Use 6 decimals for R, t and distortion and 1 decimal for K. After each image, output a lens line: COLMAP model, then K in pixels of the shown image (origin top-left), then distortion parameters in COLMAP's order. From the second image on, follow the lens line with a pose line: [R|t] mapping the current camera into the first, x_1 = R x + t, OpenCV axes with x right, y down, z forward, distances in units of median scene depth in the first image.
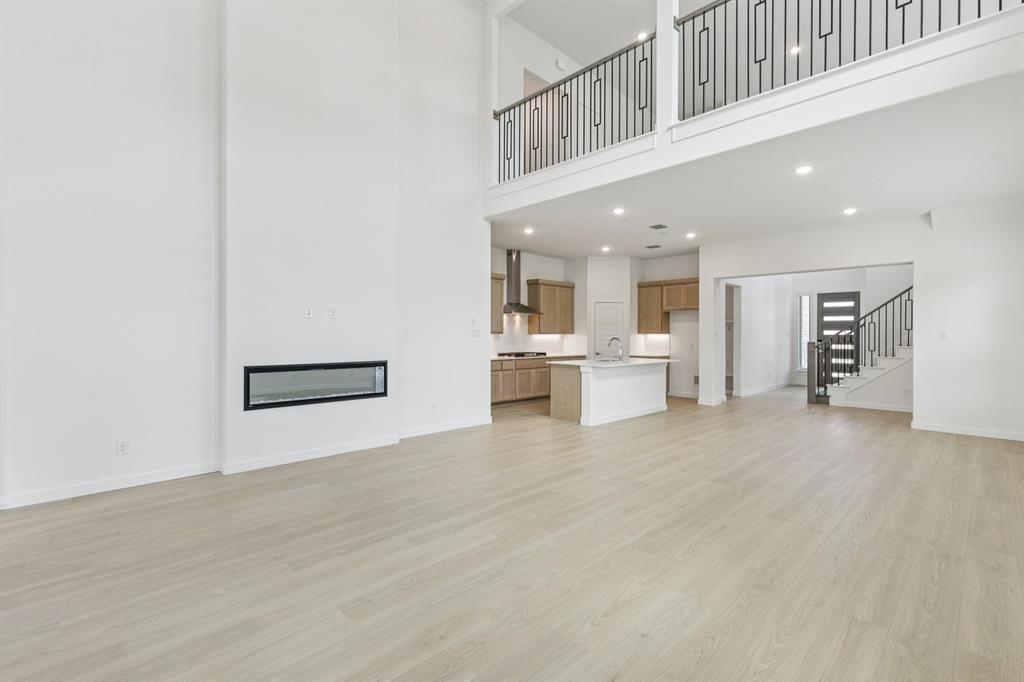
lens RADIAL K [[463.0, 0, 509.3], [0, 463.0, 335.9], [0, 0, 1]] dist [0.011080, 0.000595]
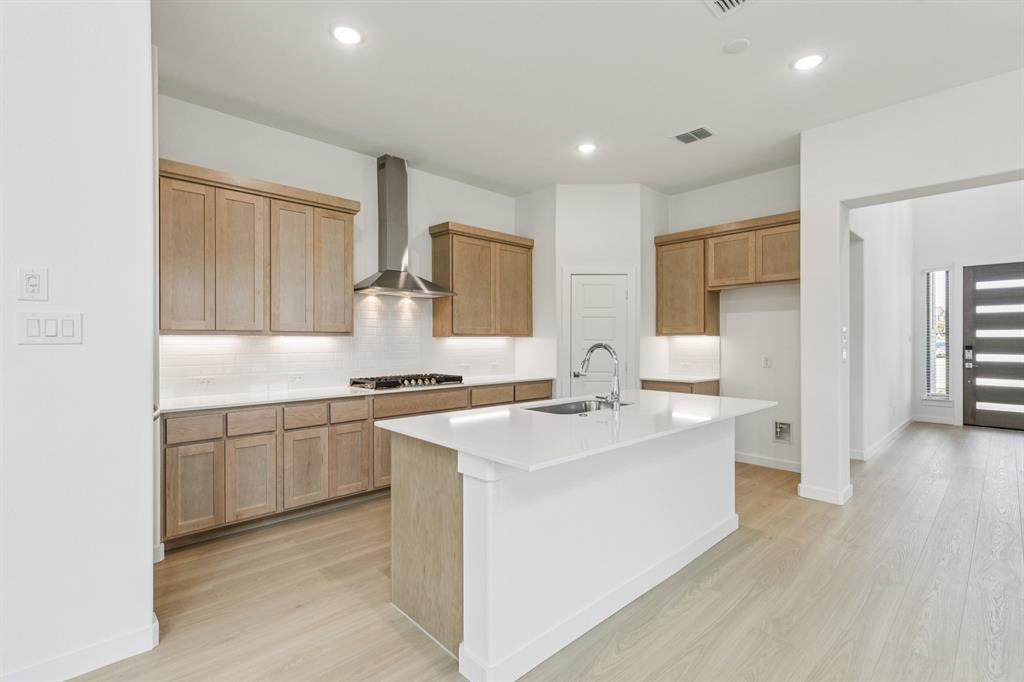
lens RADIAL K [[463.0, 0, 511.0], [0, 463.0, 340.8], [0, 0, 1]] dist [0.011080, 0.000595]
pose [[0.999868, -0.002889, -0.016000, 0.129251], [0.002883, 0.999996, -0.000460, 0.000649], [0.016001, 0.000414, 0.999872, 0.500563]]
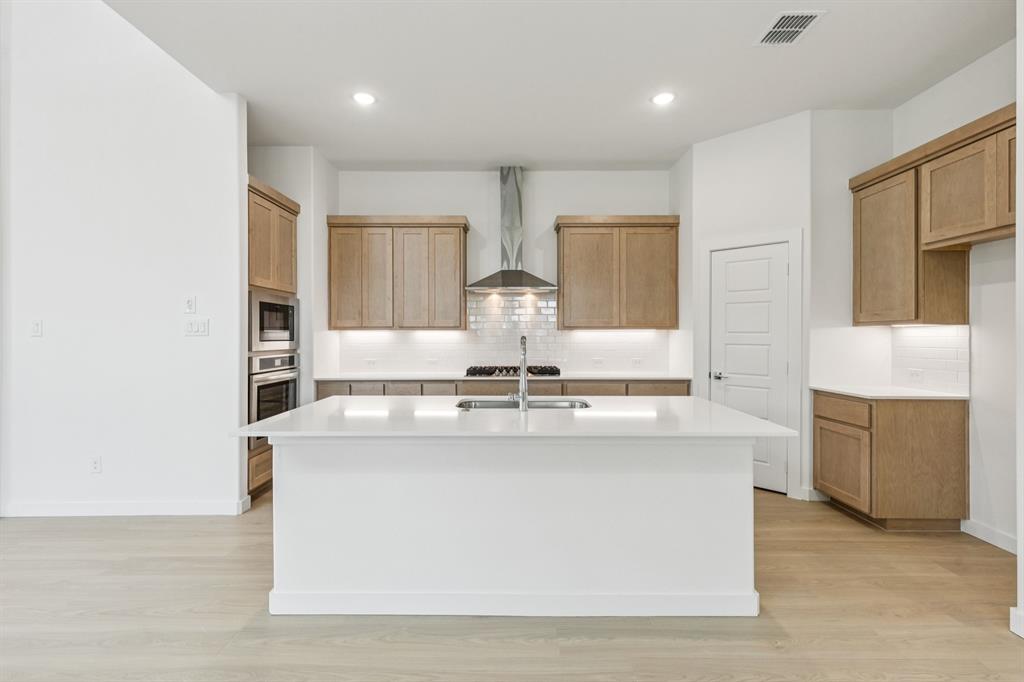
lens RADIAL K [[463.0, 0, 518.0], [0, 463.0, 336.7], [0, 0, 1]] dist [0.011080, 0.000595]
pose [[0.717322, 0.000026, -0.696742, 0.354546], [0.003270, 0.999989, 0.003404, 0.001323], [0.696734, -0.004721, 0.717314, 0.597678]]
